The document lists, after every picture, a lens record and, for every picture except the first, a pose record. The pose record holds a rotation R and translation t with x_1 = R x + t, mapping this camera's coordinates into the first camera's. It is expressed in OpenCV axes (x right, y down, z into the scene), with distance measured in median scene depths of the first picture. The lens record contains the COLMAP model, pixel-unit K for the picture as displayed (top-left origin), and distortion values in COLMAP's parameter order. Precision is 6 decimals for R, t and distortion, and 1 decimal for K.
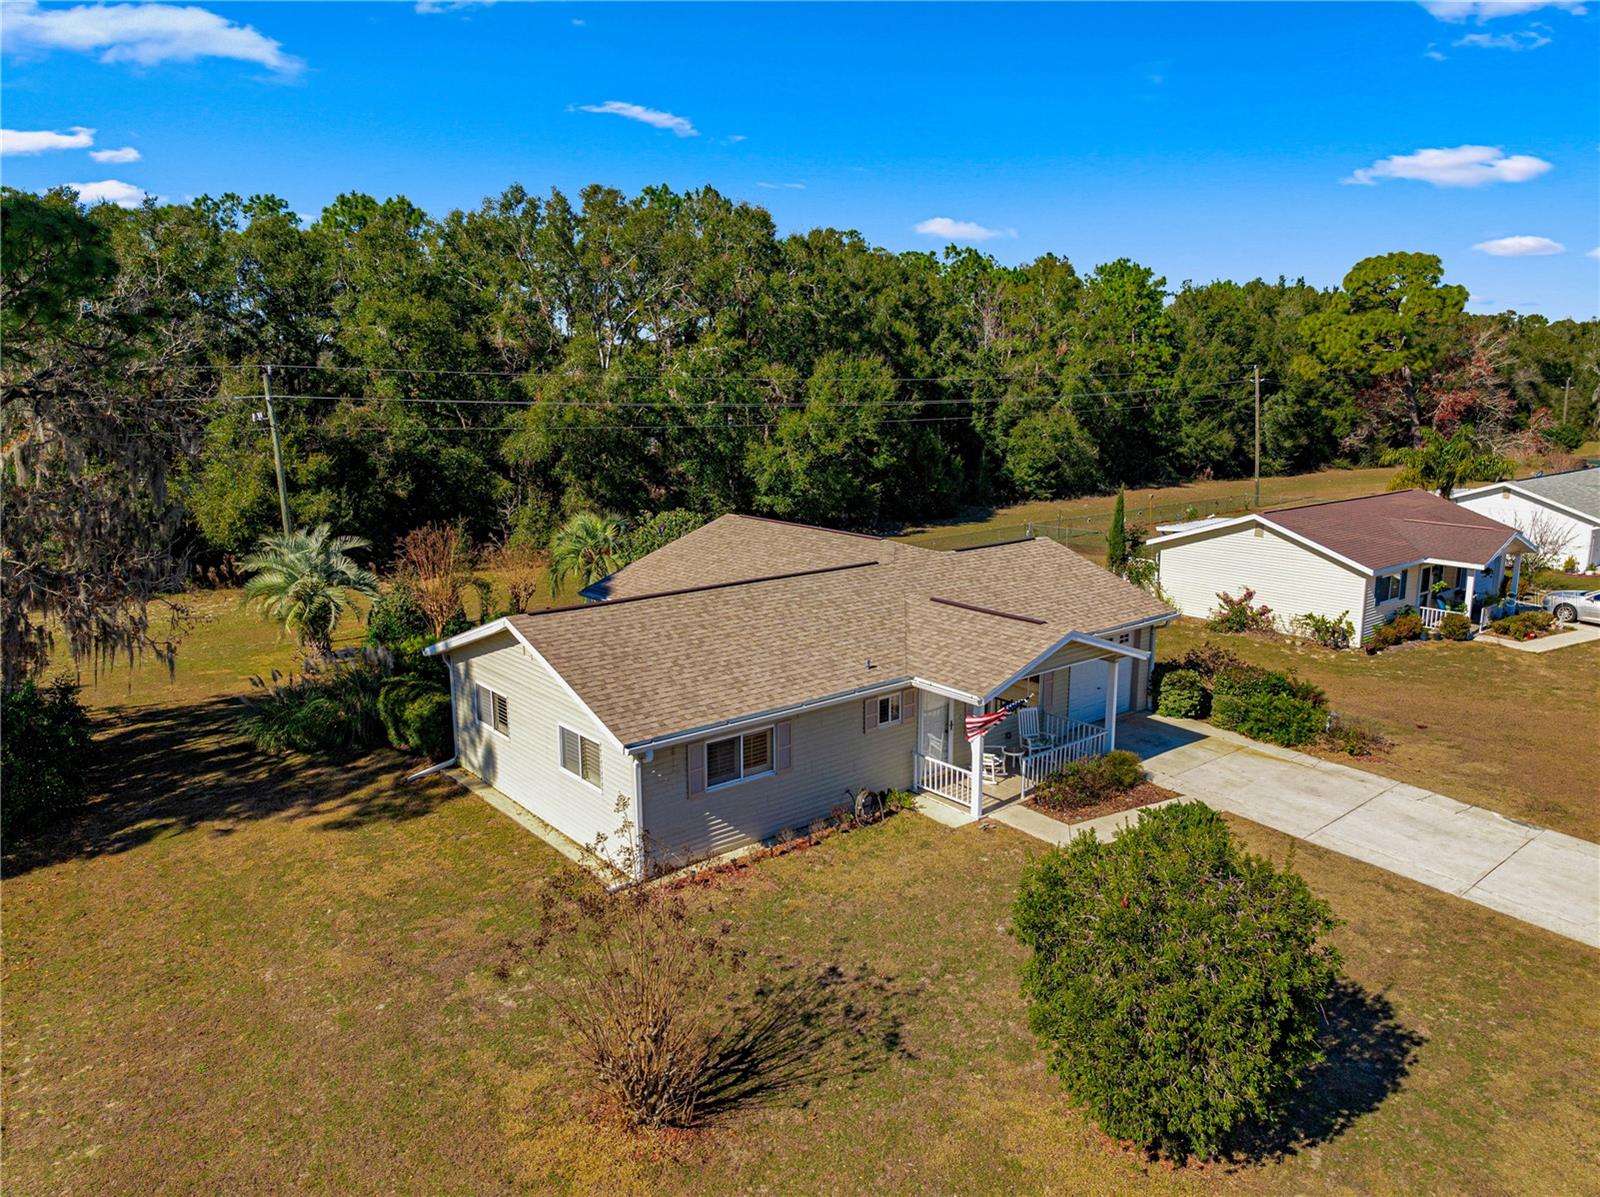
lens RADIAL K [[1120.2, 0, 801.5], [0, 1120.2, 620.3], [0, 0, 1]] dist [-0.051291, 0.002678]
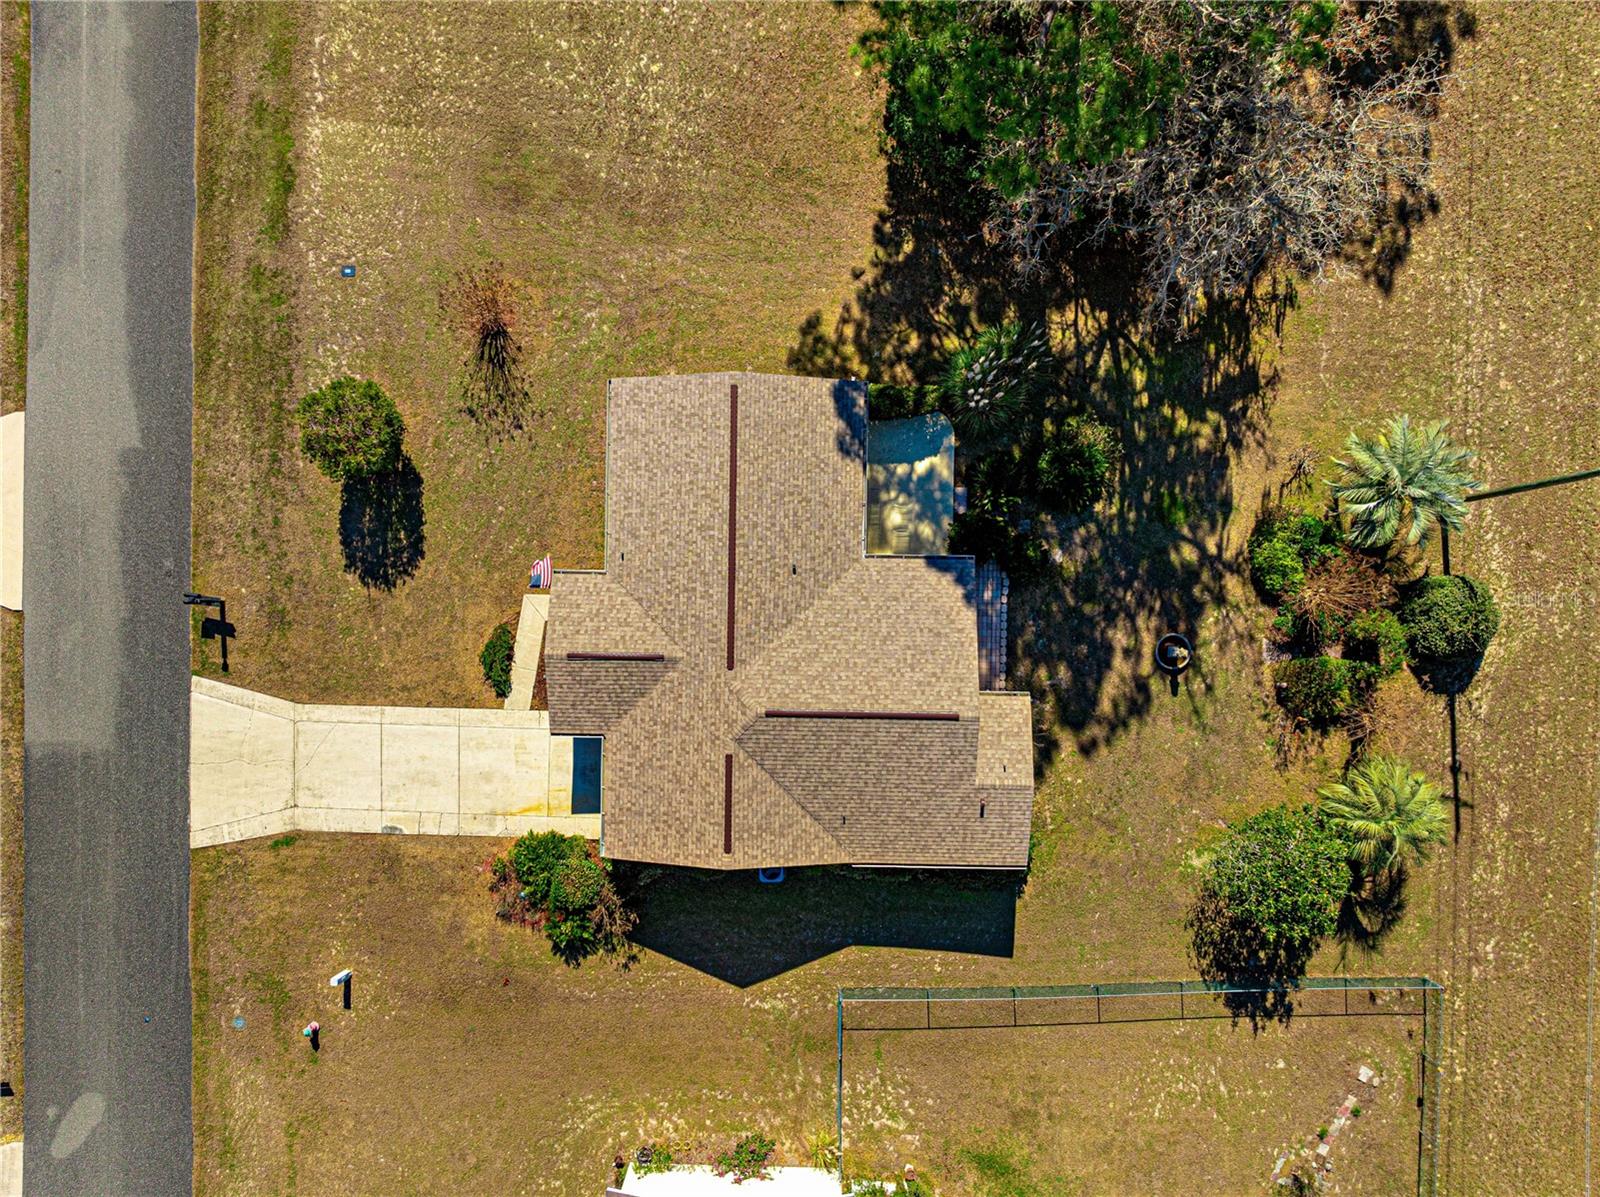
lens RADIAL K [[1116.2, 0, 800.0], [0, 1116.2, 598.5], [0, 0, 1]] dist [0.003549, -0.087247]
pose [[-0.648250, 0.761390, 0.007596, -0.048219], [-0.161641, -0.147356, 0.975786, -1.051014], [0.744073, 0.631325, 0.218595, 0.549747]]
